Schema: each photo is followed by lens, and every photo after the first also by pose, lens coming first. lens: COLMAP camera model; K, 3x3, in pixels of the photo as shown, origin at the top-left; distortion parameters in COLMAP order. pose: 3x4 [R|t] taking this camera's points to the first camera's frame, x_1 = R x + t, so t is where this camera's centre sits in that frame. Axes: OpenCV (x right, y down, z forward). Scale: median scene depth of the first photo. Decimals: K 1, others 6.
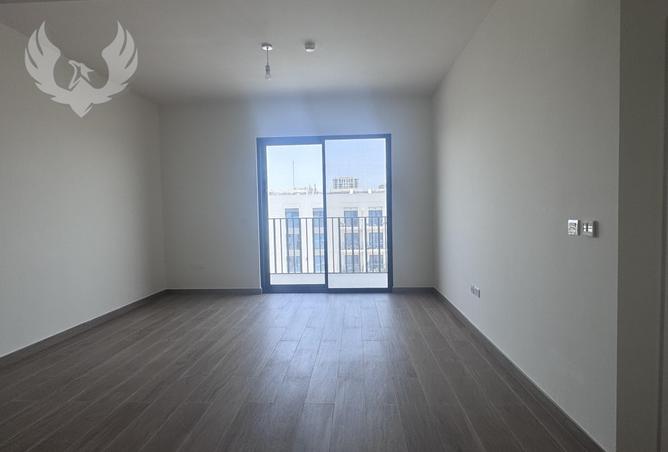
lens RADIAL K [[385.6, 0, 334.0], [0, 385.6, 226.0], [0, 0, 1]] dist [-0.001589, -0.000936]
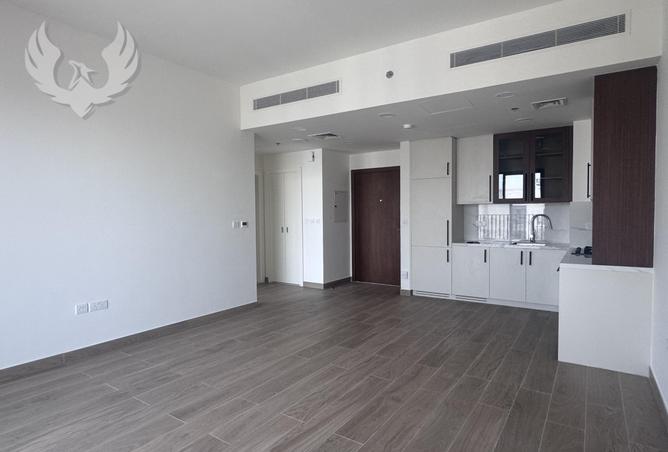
lens RADIAL K [[385.6, 0, 334.0], [0, 385.6, 226.0], [0, 0, 1]] dist [-0.001589, -0.000936]
pose [[-0.861547, 0.012554, 0.507522, -0.681183], [0.047704, 0.997273, 0.056311, -0.058148], [-0.505431, 0.072726, -0.859797, 1.680722]]
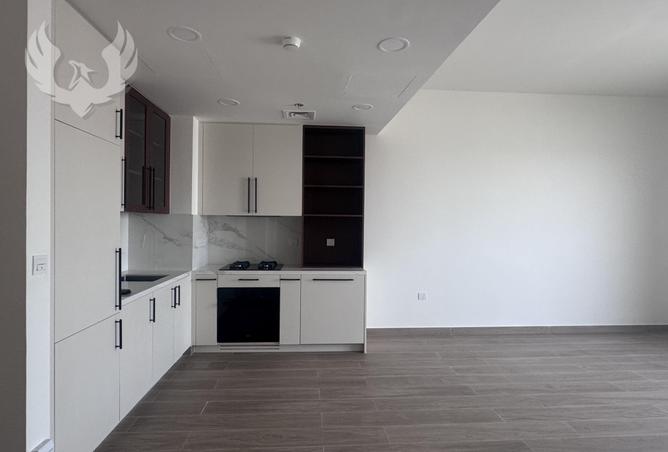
lens RADIAL K [[385.6, 0, 334.0], [0, 385.6, 226.0], [0, 0, 1]] dist [-0.001589, -0.000936]
pose [[0.138257, 0.032742, -0.989855, 0.462162], [-0.055860, 0.998120, 0.025213, -0.042881], [0.988820, 0.051808, 0.139826, 0.292791]]
